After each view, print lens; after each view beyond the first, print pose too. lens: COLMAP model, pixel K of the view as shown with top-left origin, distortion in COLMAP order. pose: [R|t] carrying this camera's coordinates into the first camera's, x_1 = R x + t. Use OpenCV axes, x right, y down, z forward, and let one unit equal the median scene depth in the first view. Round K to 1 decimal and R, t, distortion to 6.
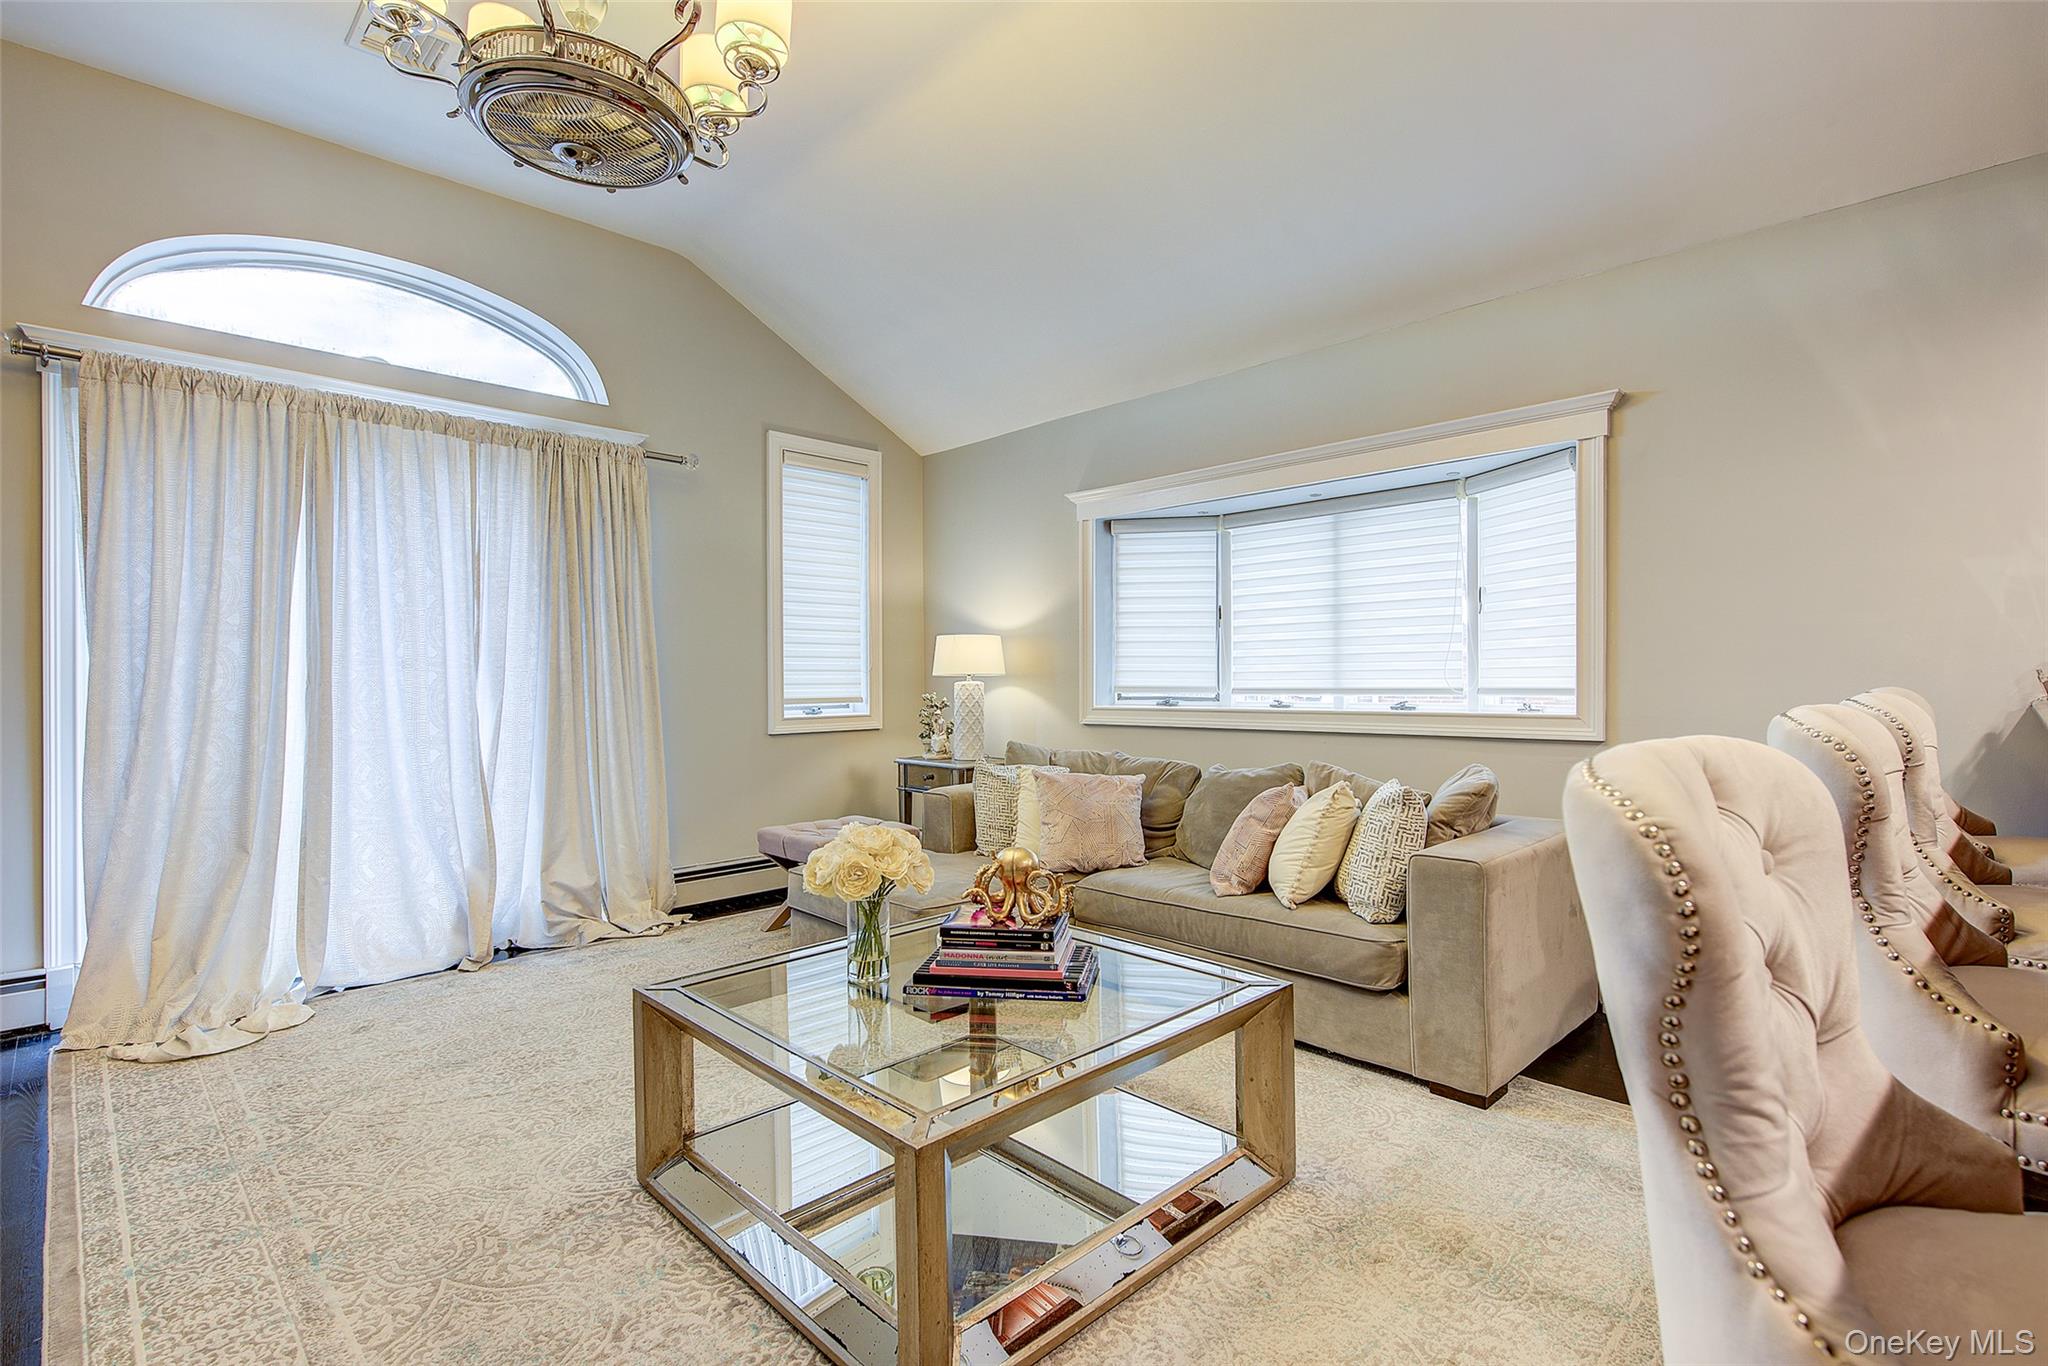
lens RADIAL K [[966.2, 0, 1017.1], [0, 966.2, 683.8], [0, 0, 1]] dist [0.001255, -0.000401]
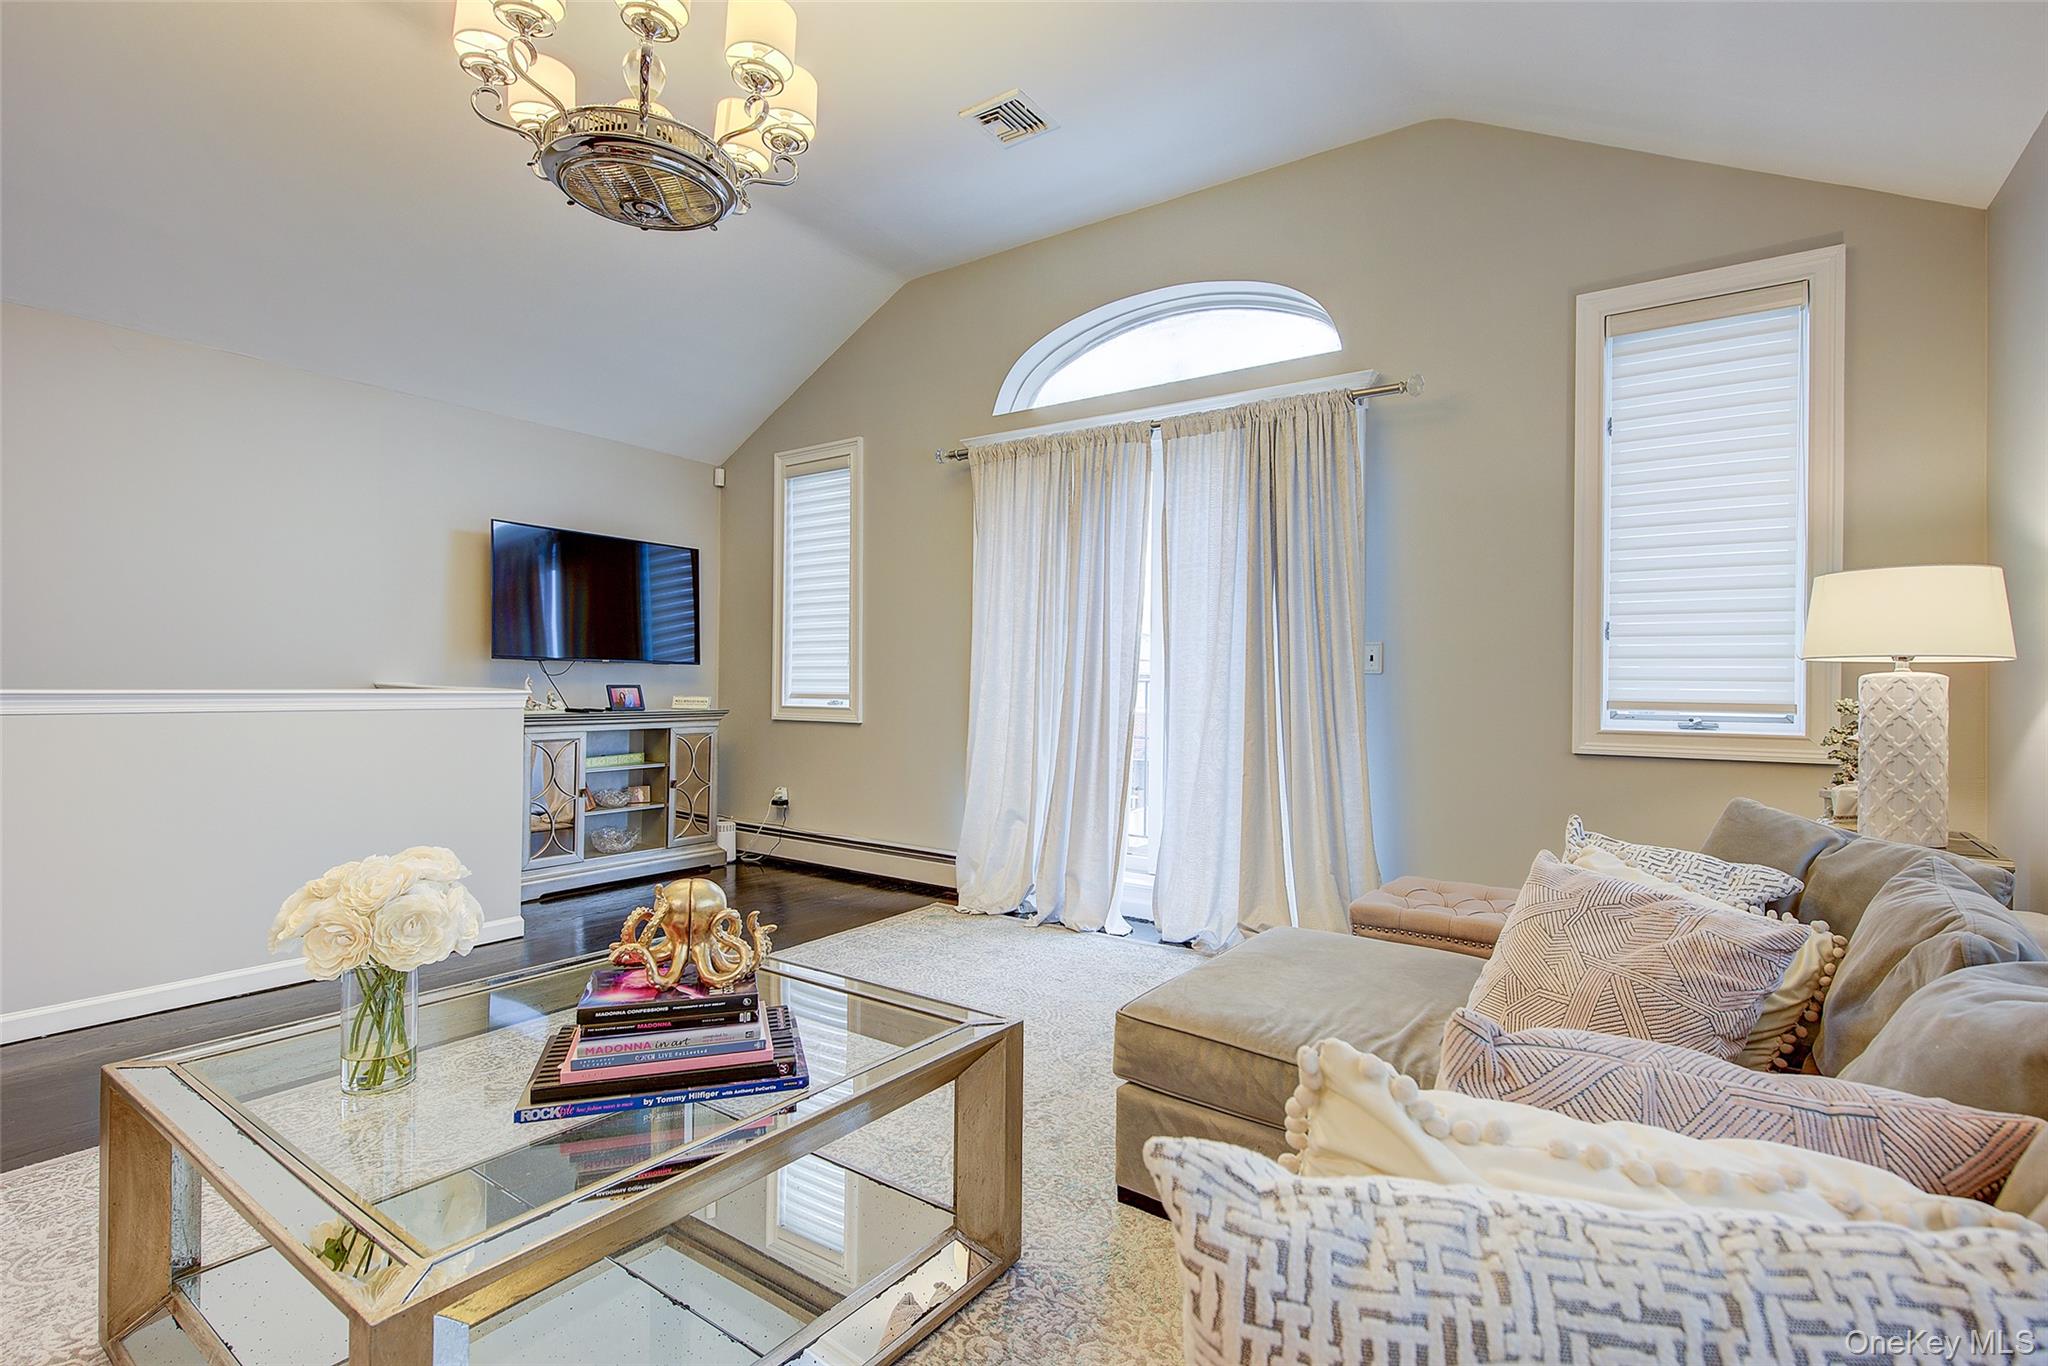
lens RADIAL K [[966.2, 0, 1017.1], [0, 966.2, 683.8], [0, 0, 1]] dist [0.001255, -0.000401]
pose [[0.178999, 0.016767, -0.983706, 0.379030], [-0.015256, 0.999782, 0.014265, 0.001281], [0.983731, 0.012454, 0.179216, 0.588114]]
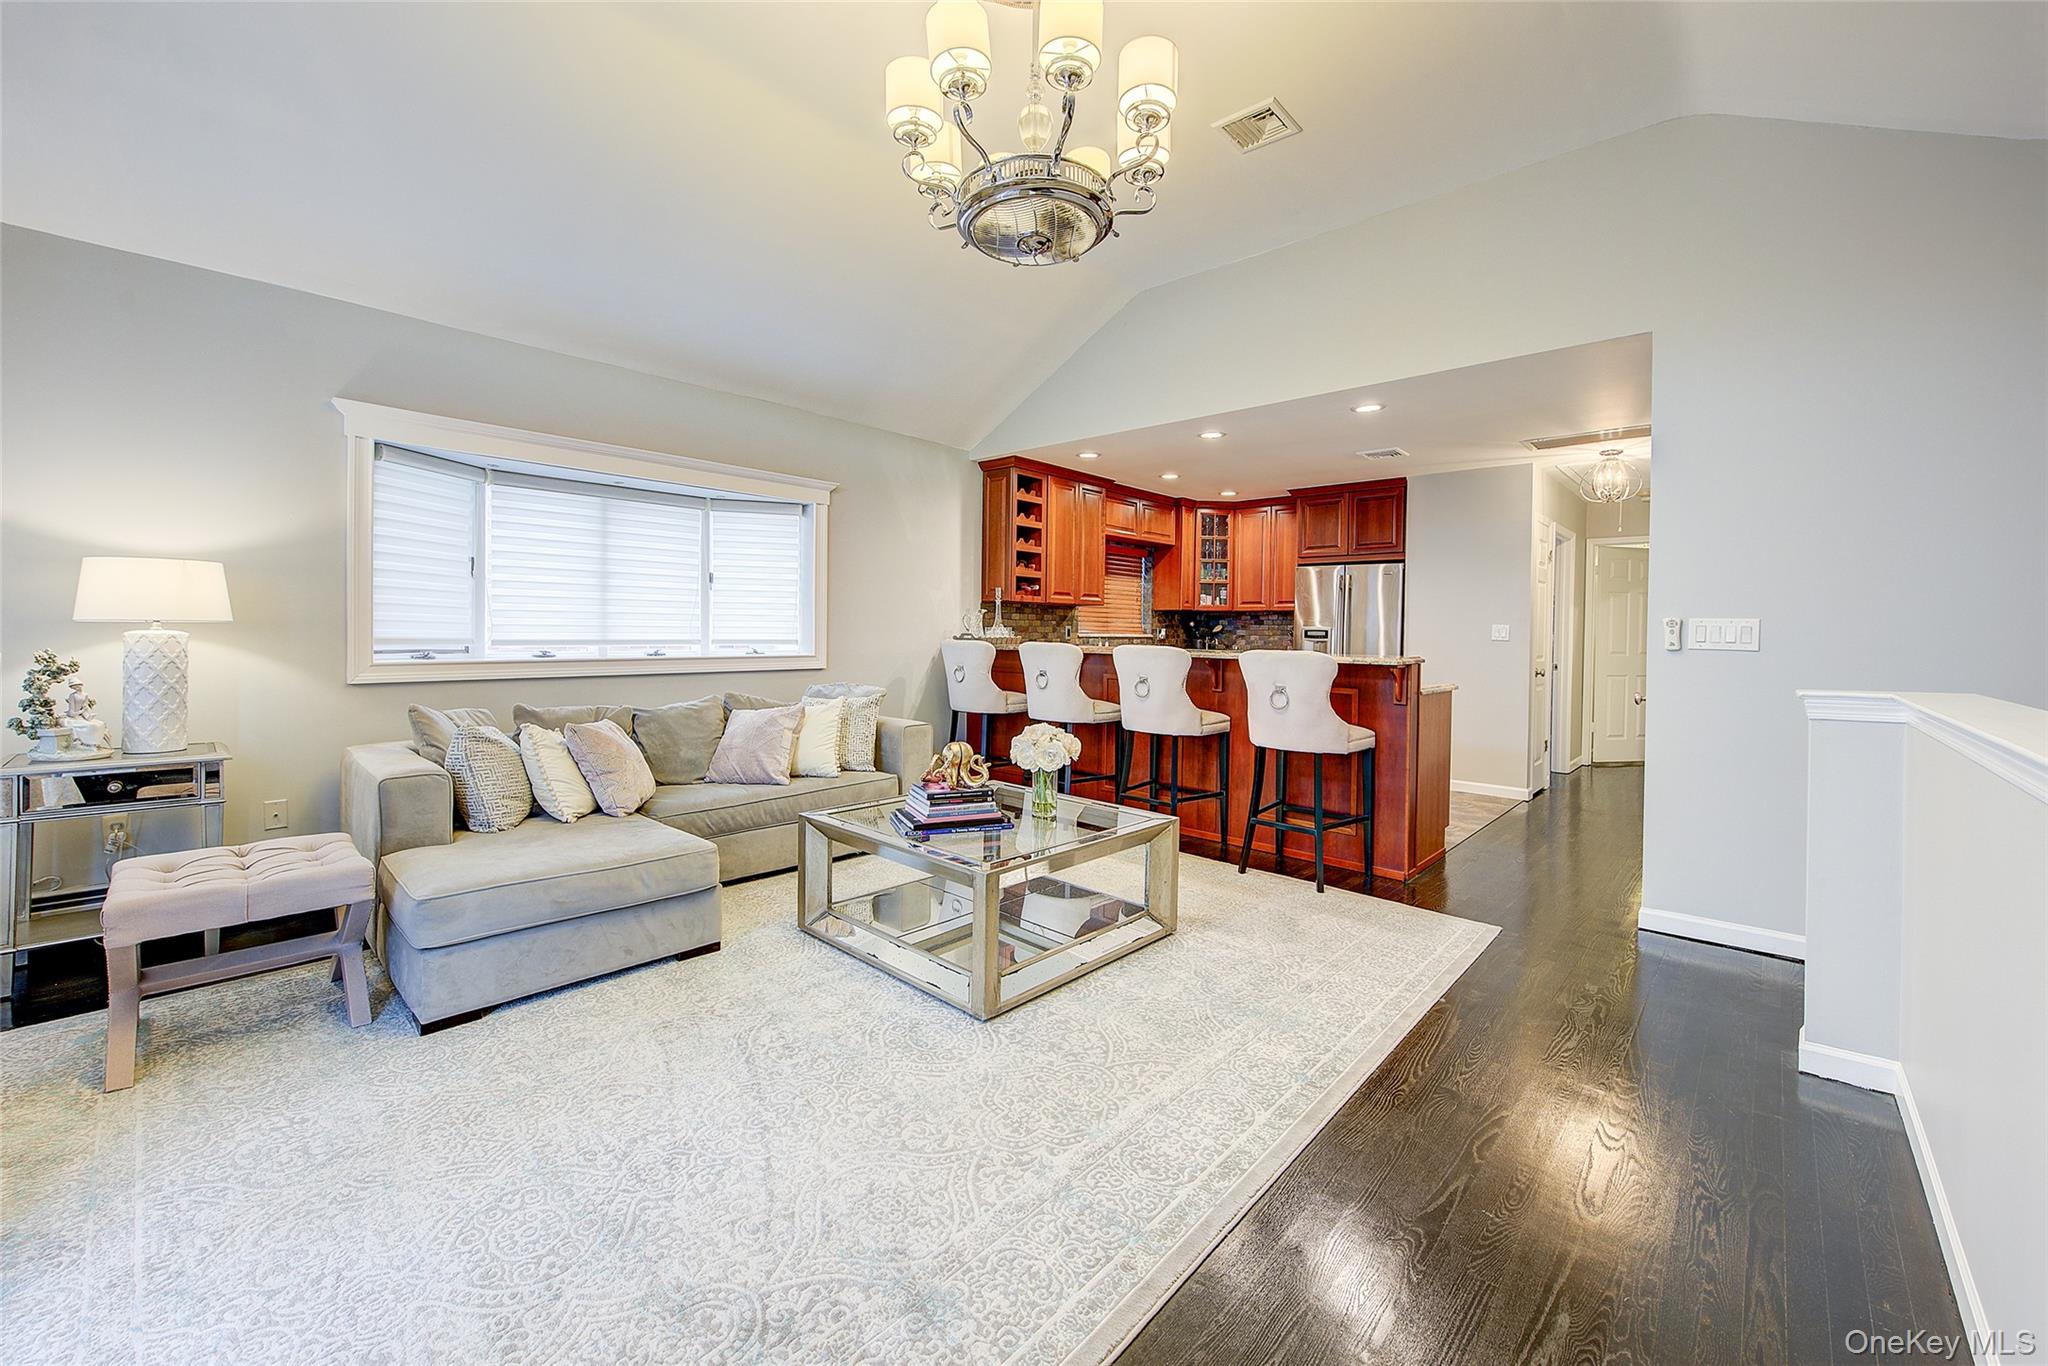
lens RADIAL K [[848.4, 0, 1020.2], [0, 848.4, 654.5], [0, 0, 1]] dist [0.001190, -0.000984]
pose [[-0.070337, -0.017899, 0.997363, -0.778024], [-0.005084, 0.999832, 0.017584, 0.001557], [-0.997510, -0.003833, -0.070417, 0.541515]]
